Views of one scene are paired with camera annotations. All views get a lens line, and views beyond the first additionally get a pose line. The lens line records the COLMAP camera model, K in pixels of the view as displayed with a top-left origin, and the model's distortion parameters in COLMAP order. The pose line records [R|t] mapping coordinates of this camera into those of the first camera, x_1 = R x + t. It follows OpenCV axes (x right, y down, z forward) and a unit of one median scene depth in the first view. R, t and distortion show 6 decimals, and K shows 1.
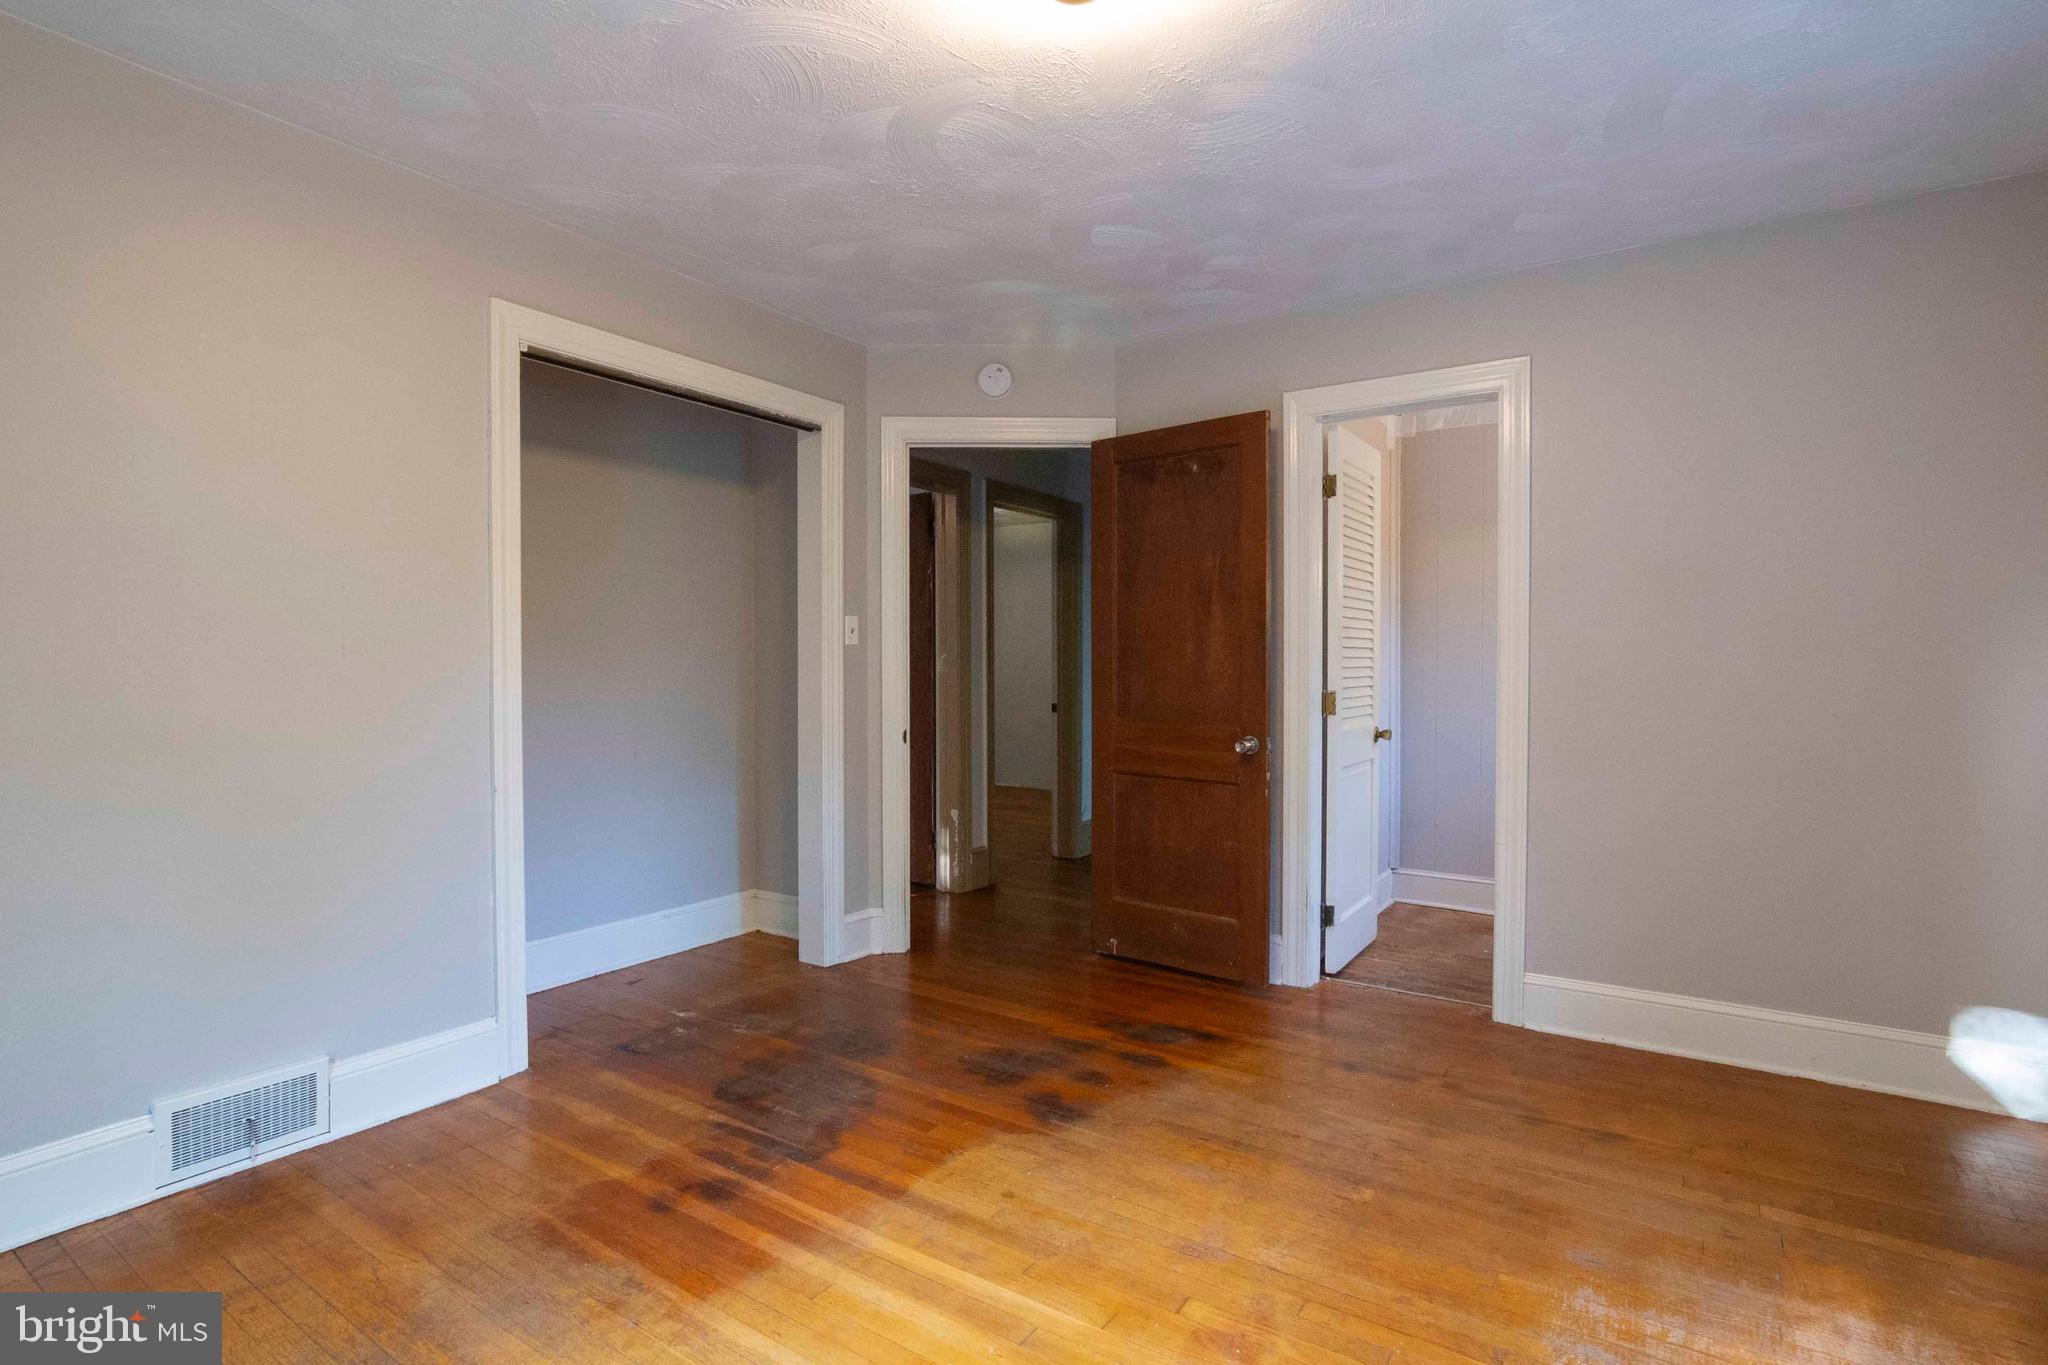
lens RADIAL K [[1011.6, 0, 1020.6], [0, 1011.6, 678.3], [0, 0, 1]] dist [-0.016160, -0.000704]
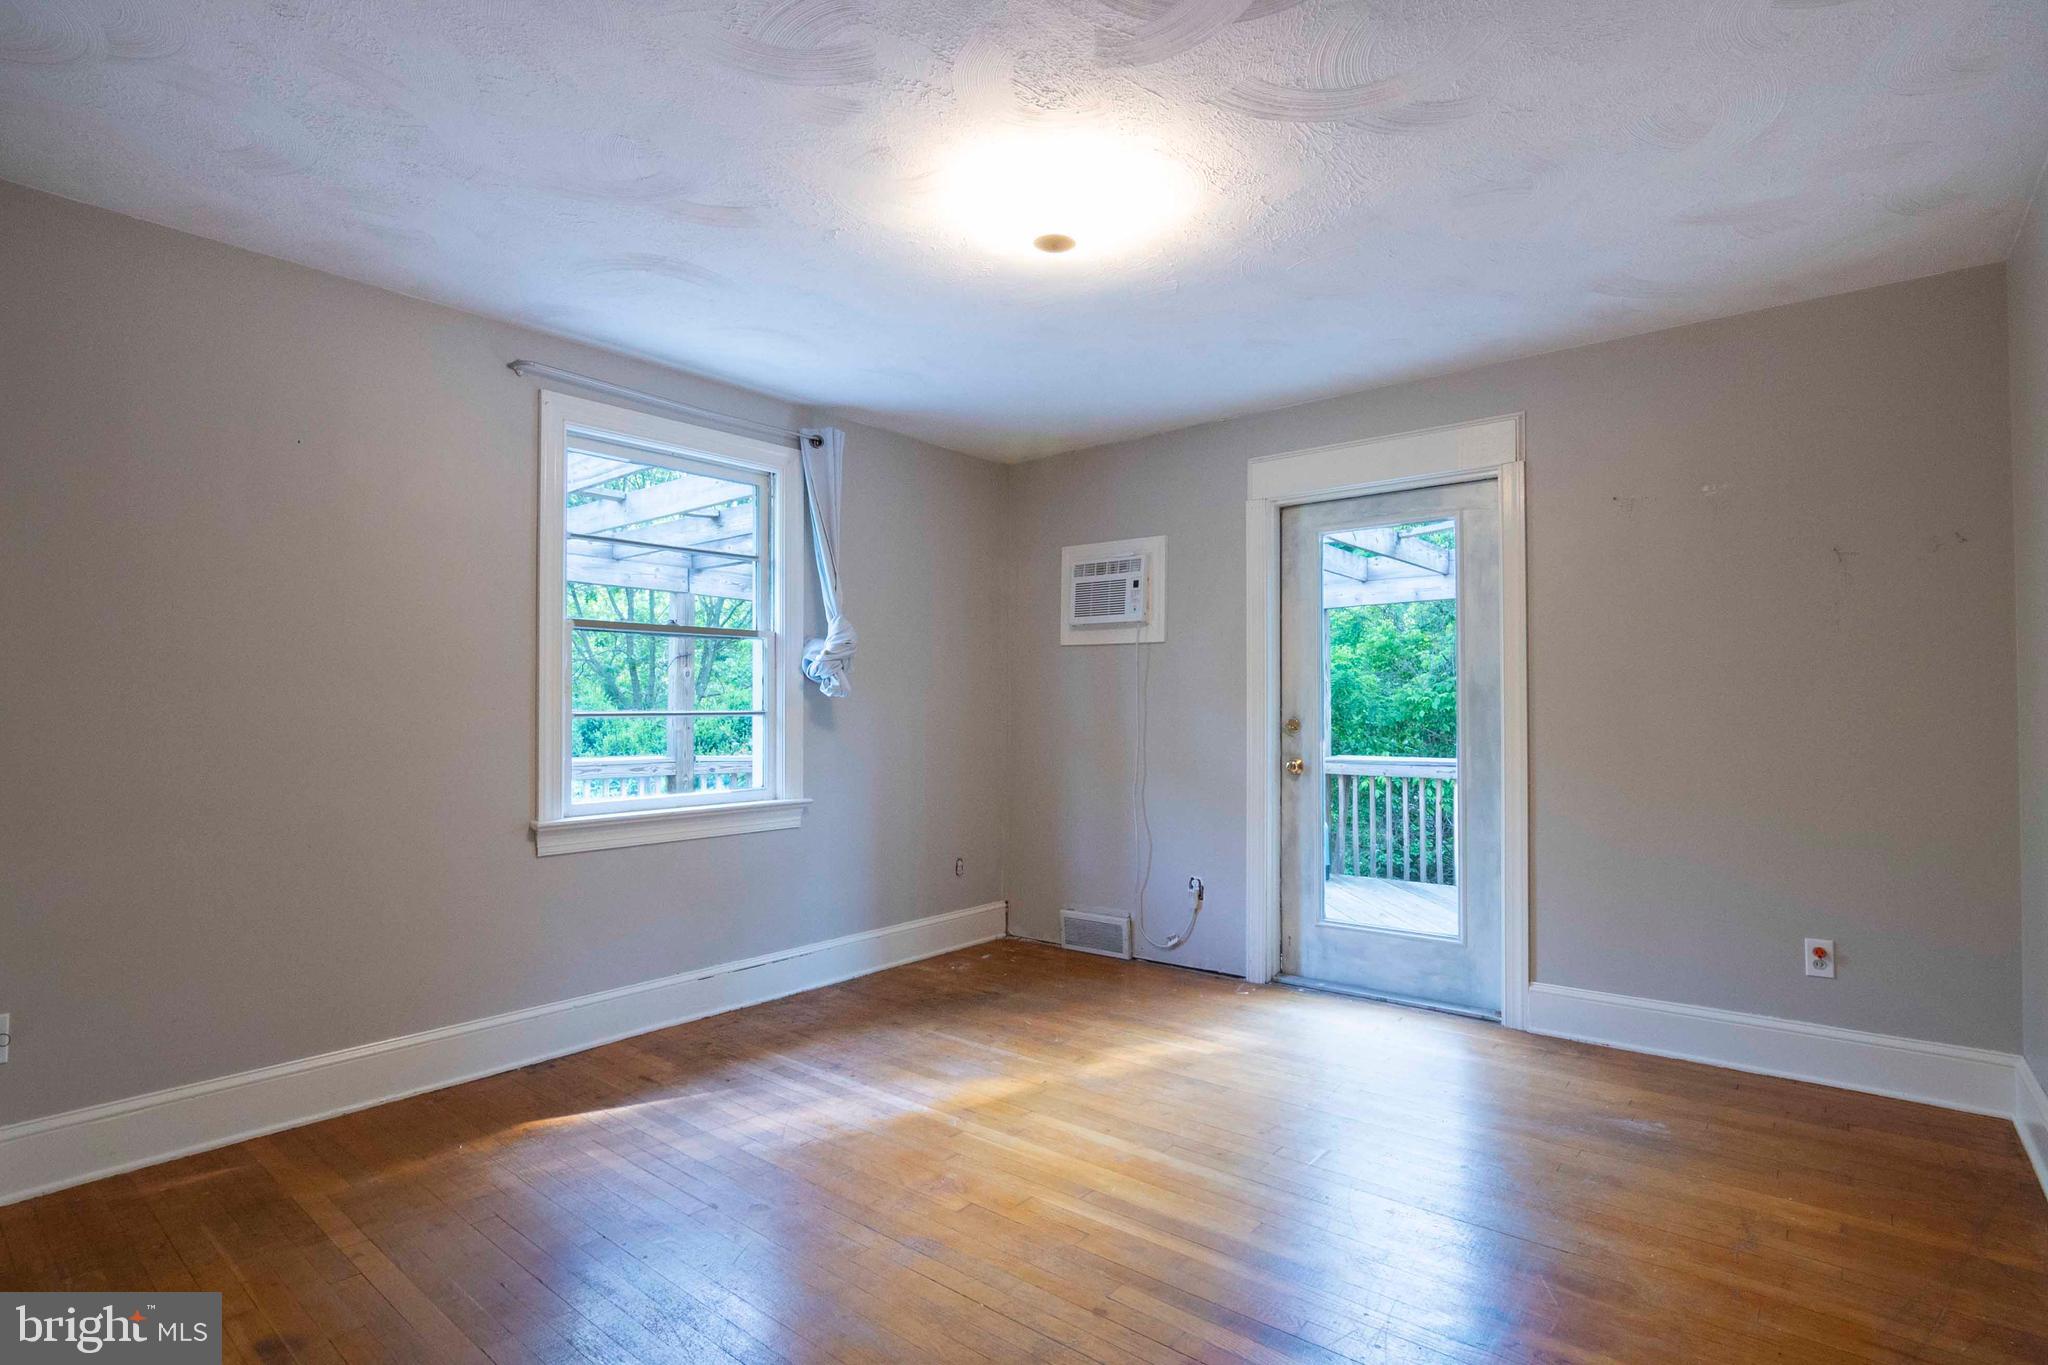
lens RADIAL K [[1011.6, 0, 1025.8], [0, 1011.6, 688.9], [0, 0, 1]] dist [-0.016160, -0.000704]
pose [[-0.995423, 0.000477, 0.095564, -0.033560], [0.000082, 0.999991, -0.004142, -0.024666], [-0.095565, -0.004115, -0.995415, 2.037947]]
